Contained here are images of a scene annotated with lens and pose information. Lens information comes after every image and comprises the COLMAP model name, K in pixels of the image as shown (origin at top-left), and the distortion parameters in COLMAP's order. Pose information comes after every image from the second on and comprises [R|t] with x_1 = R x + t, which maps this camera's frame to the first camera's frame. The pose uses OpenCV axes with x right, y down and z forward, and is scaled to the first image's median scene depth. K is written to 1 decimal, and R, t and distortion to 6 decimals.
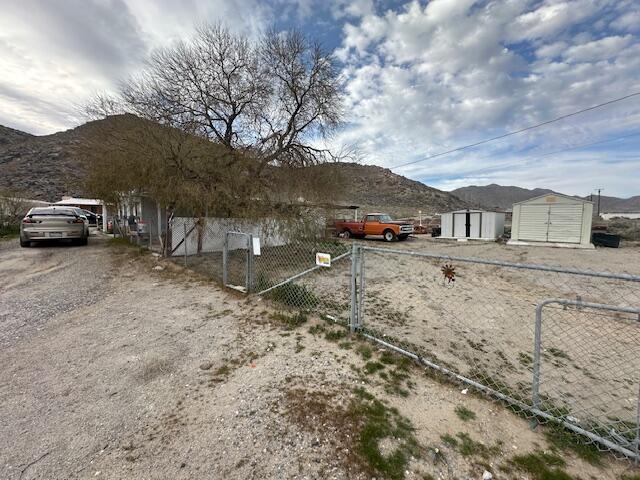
lens RADIAL K [[255.5, 0, 320.0], [0, 255.5, 240.0], [0, 0, 1]] dist [-0.000296, -0.000518]
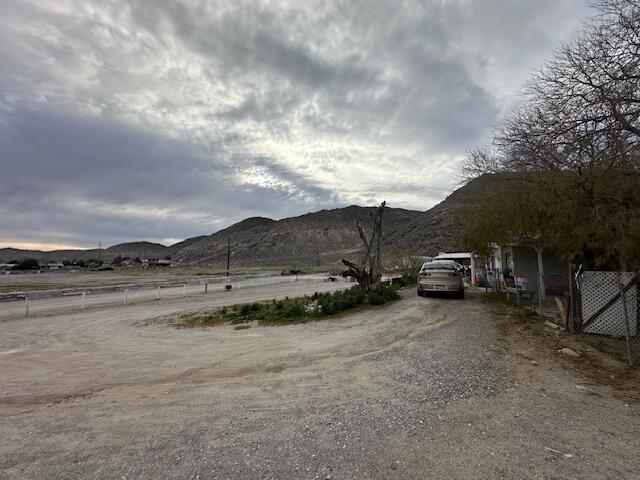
lens RADIAL K [[256.1, 0, 320.1], [0, 256.1, 237.9], [0, 0, 1]] dist [-0.000803, 0.000226]
pose [[0.347475, -0.118489, -0.930173, -0.159973], [-0.074774, 0.985324, -0.153446, -0.020048], [0.934703, 0.122872, 0.333515, 0.120640]]
